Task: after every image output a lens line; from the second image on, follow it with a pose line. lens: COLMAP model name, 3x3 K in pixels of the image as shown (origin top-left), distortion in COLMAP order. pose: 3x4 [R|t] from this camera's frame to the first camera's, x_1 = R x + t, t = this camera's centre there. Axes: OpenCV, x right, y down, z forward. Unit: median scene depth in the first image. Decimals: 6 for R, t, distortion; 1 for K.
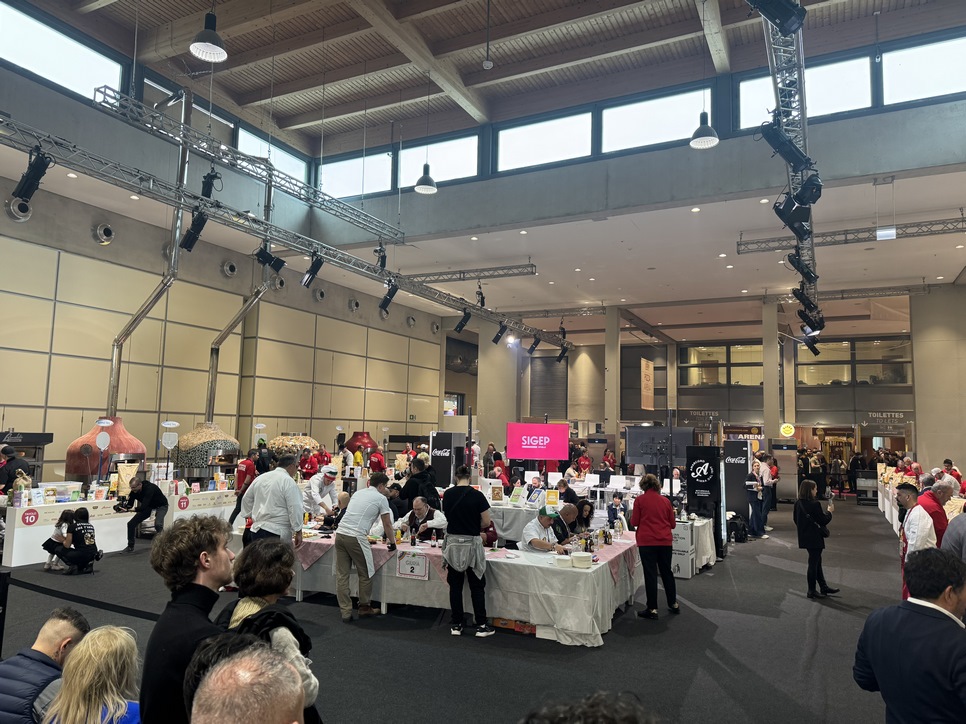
lens RADIAL K [[676.5, 0, 485.0], [0, 676.5, 367.4], [0, 0, 1]] dist [0.067479, -0.082820]
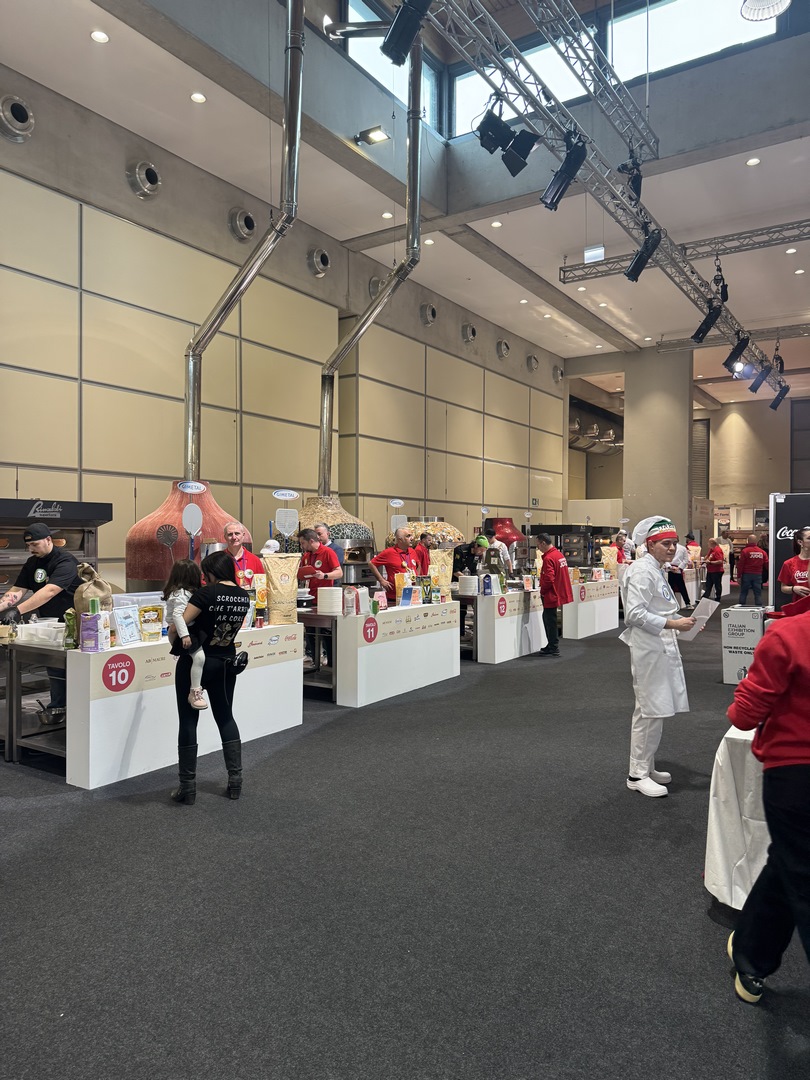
lens RADIAL K [[756.3, 0, 408.0], [0, 756.3, 540.7], [0, 0, 1]] dist [0.067479, -0.082820]
pose [[0.993292, -0.019611, -0.113956, -0.263524], [0.030747, 0.994829, 0.096802, 0.058939], [0.111468, -0.099657, 0.988759, 0.342494]]
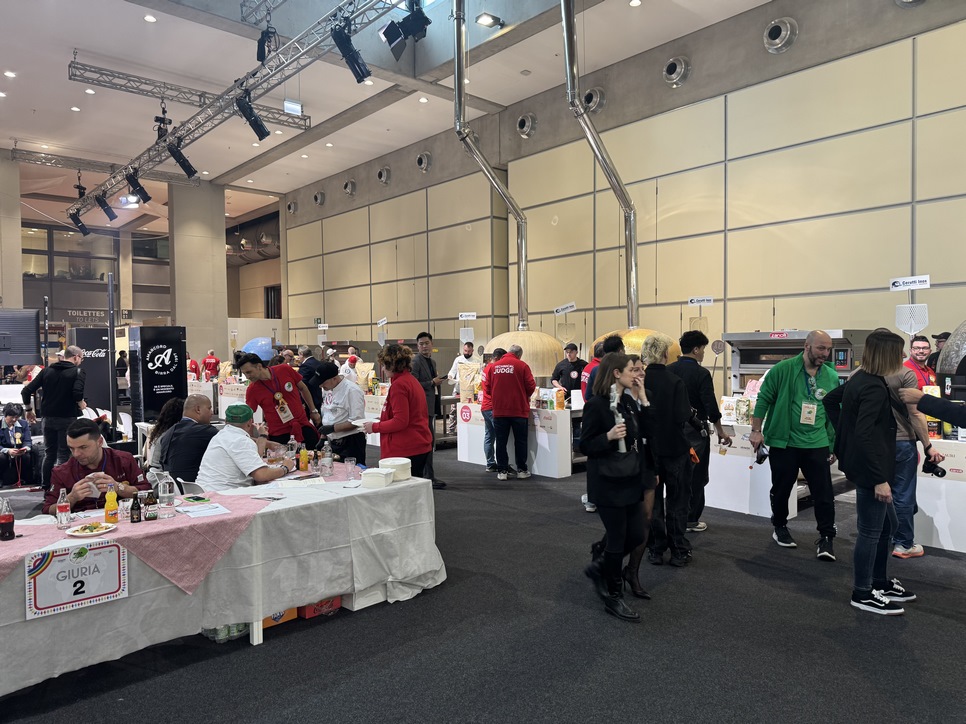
lens RADIAL K [[676.5, 0, 488.1], [0, 676.5, 367.9], [0, 0, 1]] dist [0.067479, -0.082820]
pose [[0.361412, -0.050993, 0.931011, -0.182782], [-0.070690, 0.994131, 0.081891, 0.055774], [-0.929723, -0.095409, 0.355686, 0.303480]]
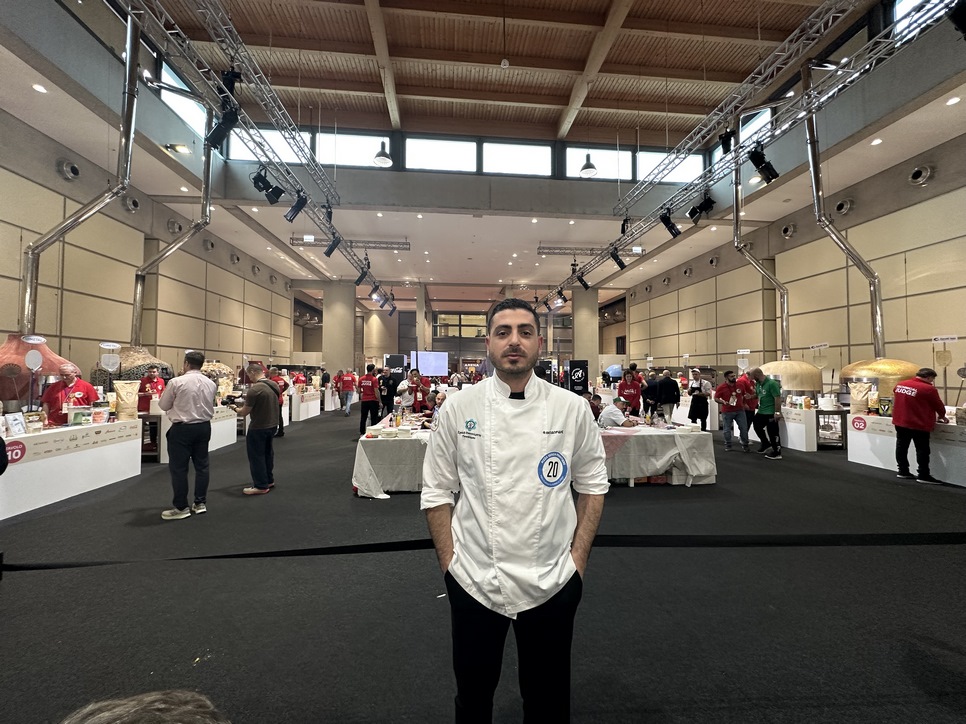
lens RADIAL K [[384.0, 0, 483.0], [0, 384.0, 362.4], [0, 0, 1]] dist [-0.004678, 0.001082]
pose [[0.847487, -0.007225, 0.530768, -0.280508], [-0.034325, 0.997069, 0.068379, 0.048440], [-0.529706, -0.076168, 0.844754, 0.247668]]
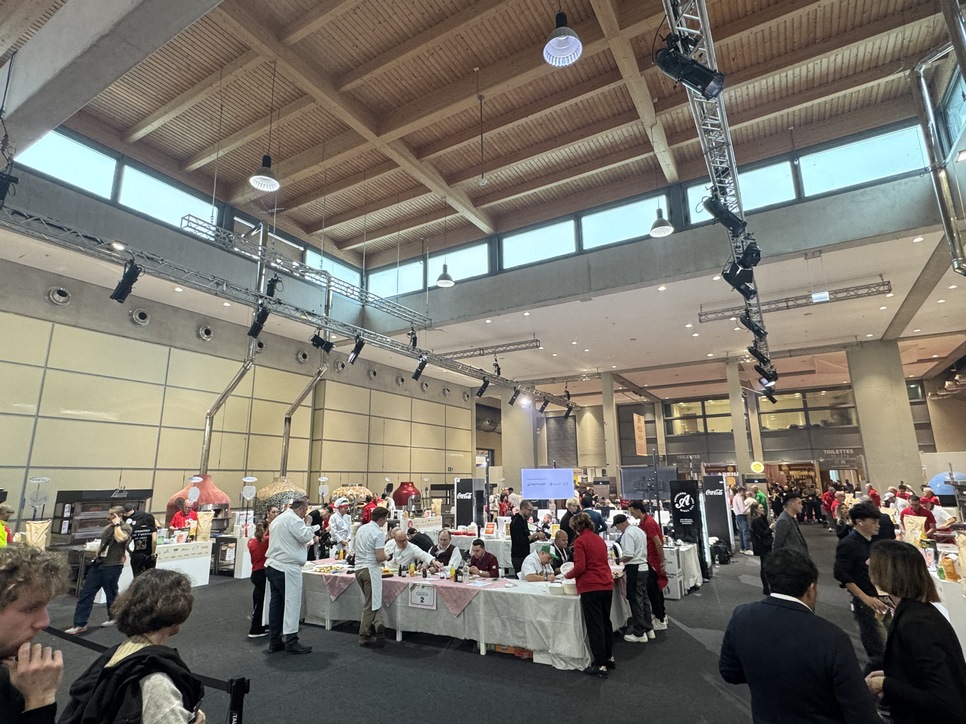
lens RADIAL K [[520.4, 0, 484.8], [0, 520.4, 365.2], [0, 0, 1]] dist [-0.004680, 0.001977]
pose [[0.997330, -0.049759, -0.053453, 0.028328], [0.042698, 0.991116, -0.125963, 0.013426], [0.059246, 0.123344, 0.990594, 0.054576]]
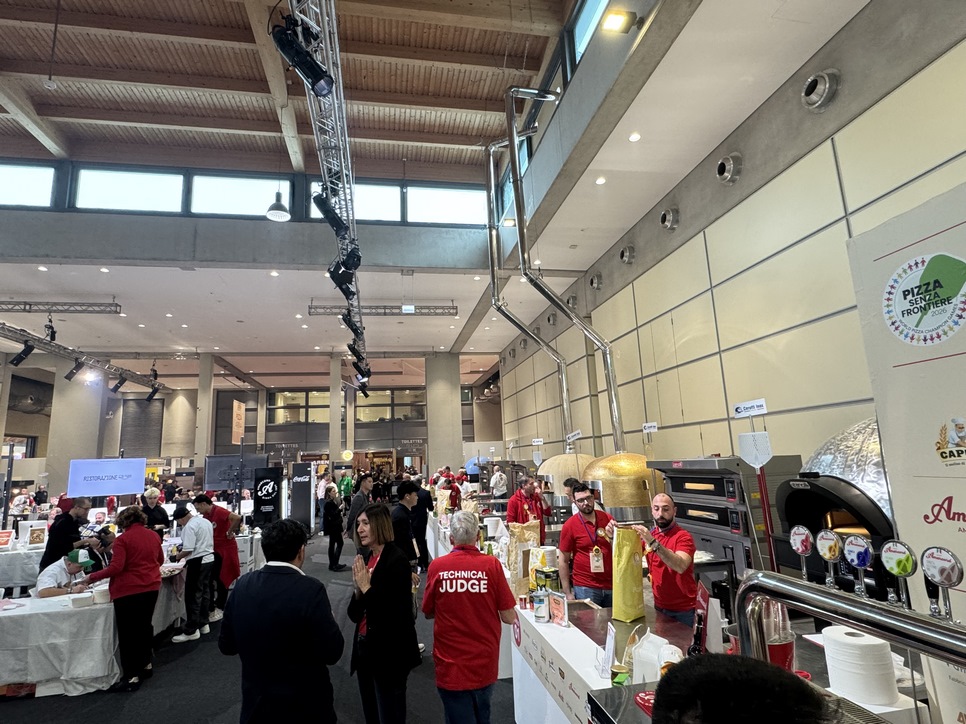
lens RADIAL K [[520.4, 0, 480.1], [0, 520.4, 364.4], [0, 0, 1]] dist [-0.004680, 0.001977]
pose [[0.794692, 0.054029, 0.604604, 0.044392], [0.002248, 0.995762, -0.091938, 0.016792], [-0.607009, 0.074421, 0.791203, 0.047936]]
